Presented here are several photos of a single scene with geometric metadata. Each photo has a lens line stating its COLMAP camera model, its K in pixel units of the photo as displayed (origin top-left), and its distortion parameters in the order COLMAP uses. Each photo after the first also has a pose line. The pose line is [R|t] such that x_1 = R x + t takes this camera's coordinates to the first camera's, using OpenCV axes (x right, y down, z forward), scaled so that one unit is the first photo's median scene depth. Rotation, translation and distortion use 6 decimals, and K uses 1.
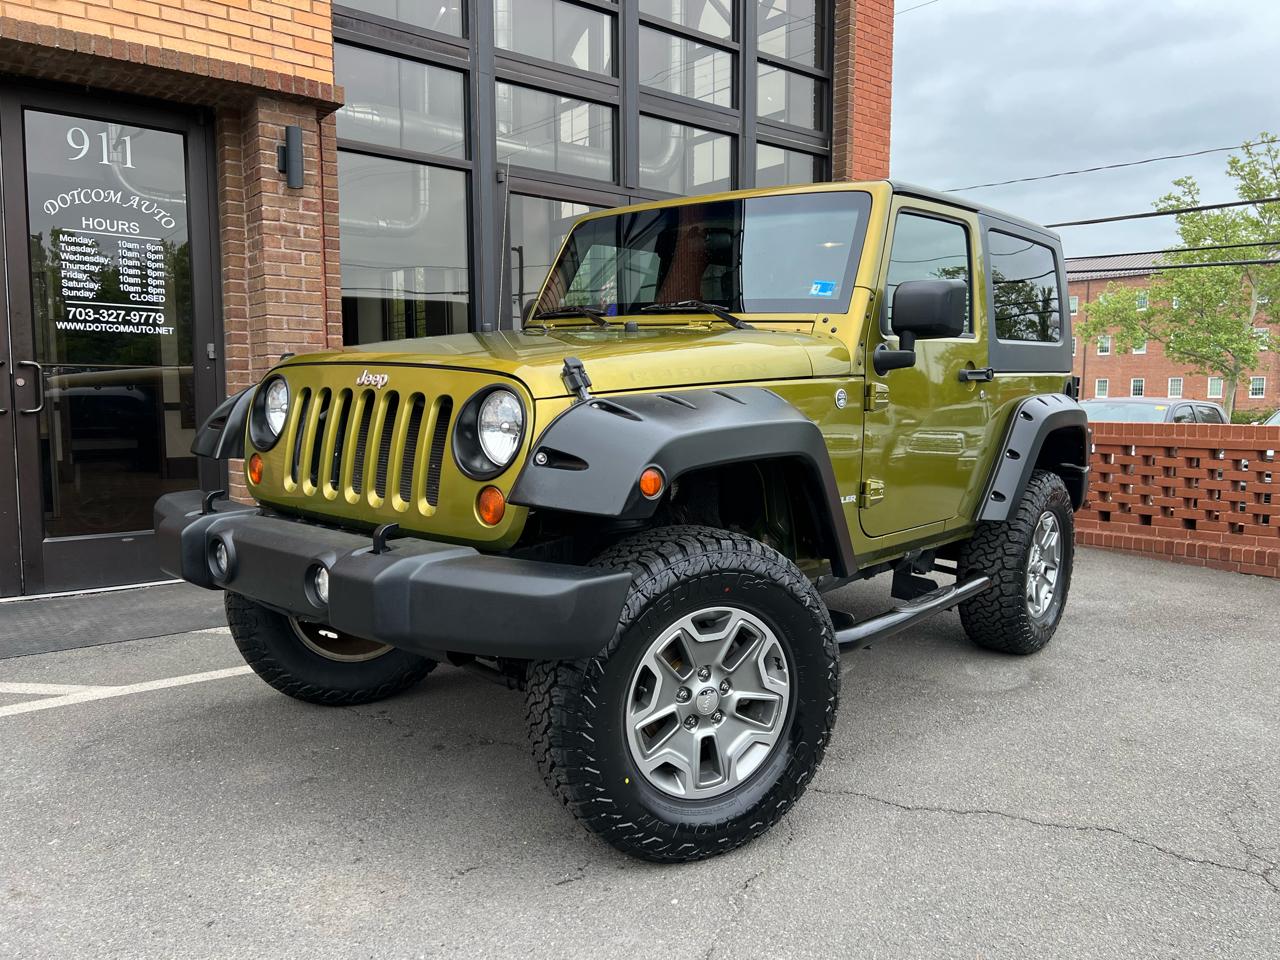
lens RADIAL K [[958.3, 0, 643.3], [0, 958.3, 484.2], [0, 0, 1]] dist [0.054182, -0.059752]
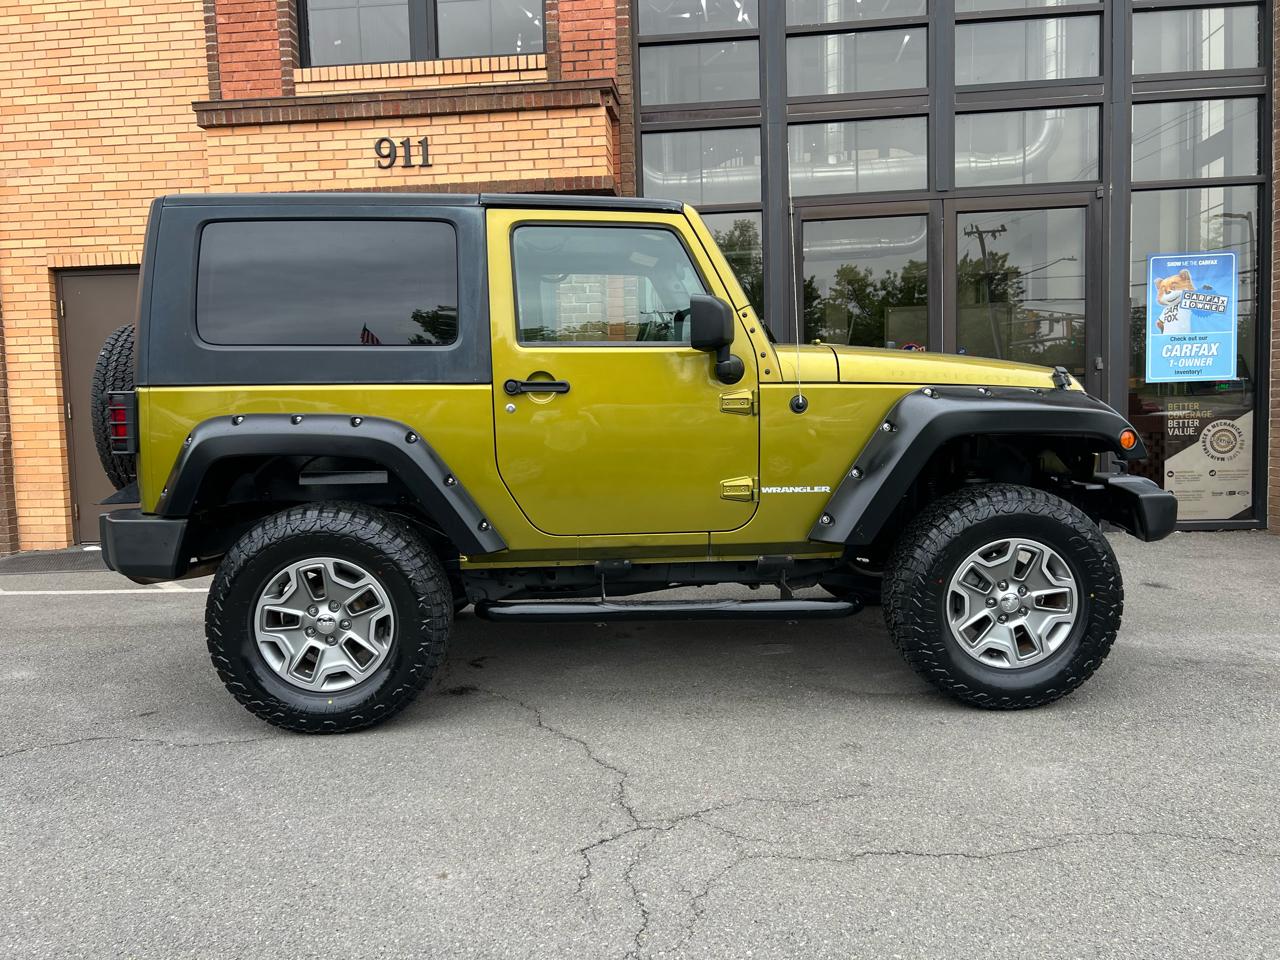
lens RADIAL K [[958.3, 0, 635.1], [0, 958.3, 484.0], [0, 0, 1]] dist [0.054182, -0.059752]
pose [[0.704016, 0.033602, -0.709389, 0.696033], [-0.039651, 0.999182, 0.007977, 0.001433], [0.709076, 0.022512, 0.704772, 0.104728]]
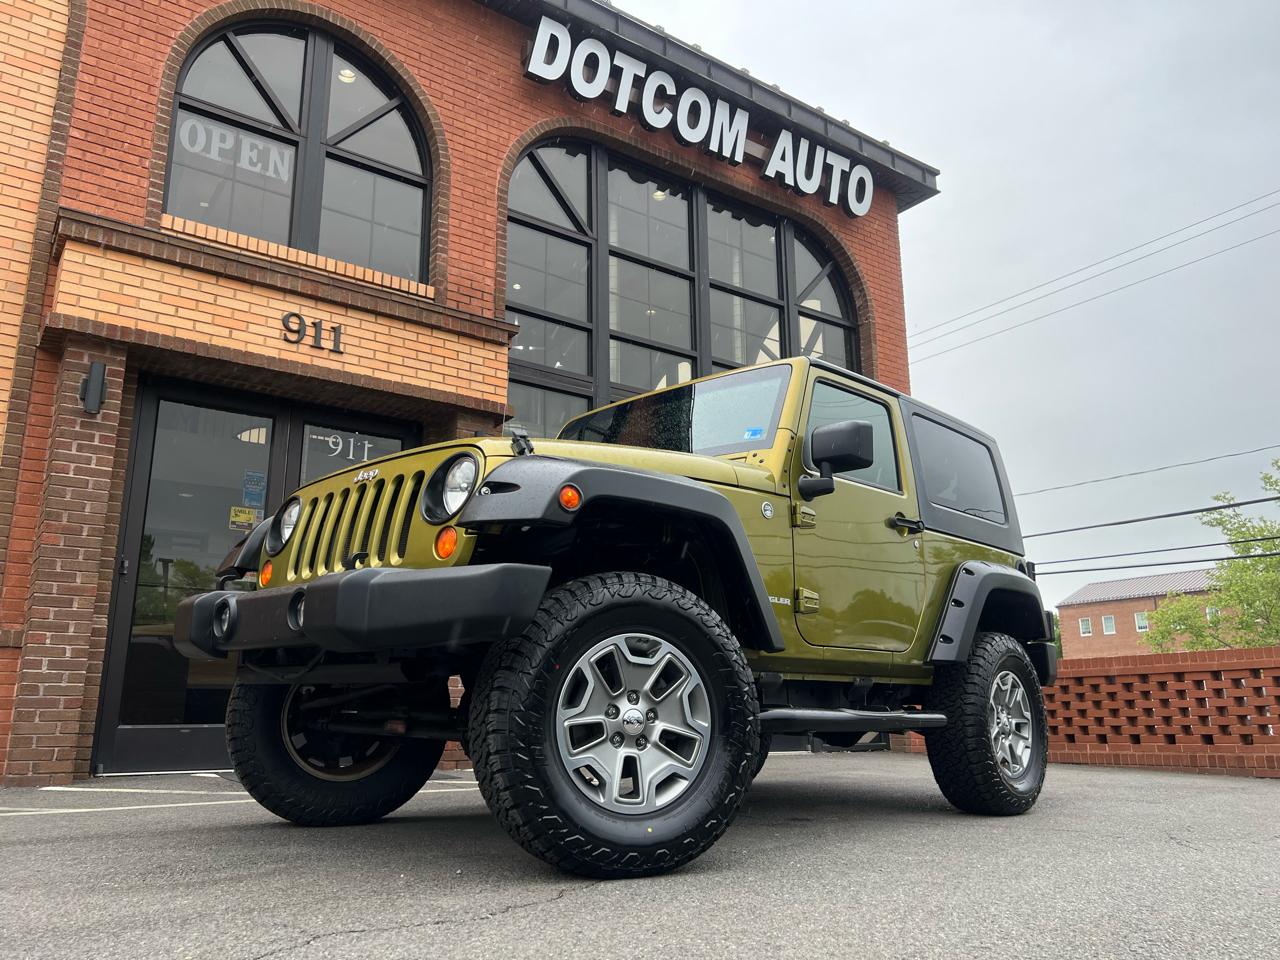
lens RADIAL K [[958.3, 0, 644.1], [0, 958.3, 490.4], [0, 0, 1]] dist [0.054182, -0.059752]
pose [[0.997763, -0.026348, -0.061441, -0.032490], [0.004858, 0.945202, -0.326449, 0.185355], [0.066675, 0.325420, 0.943216, -0.308825]]
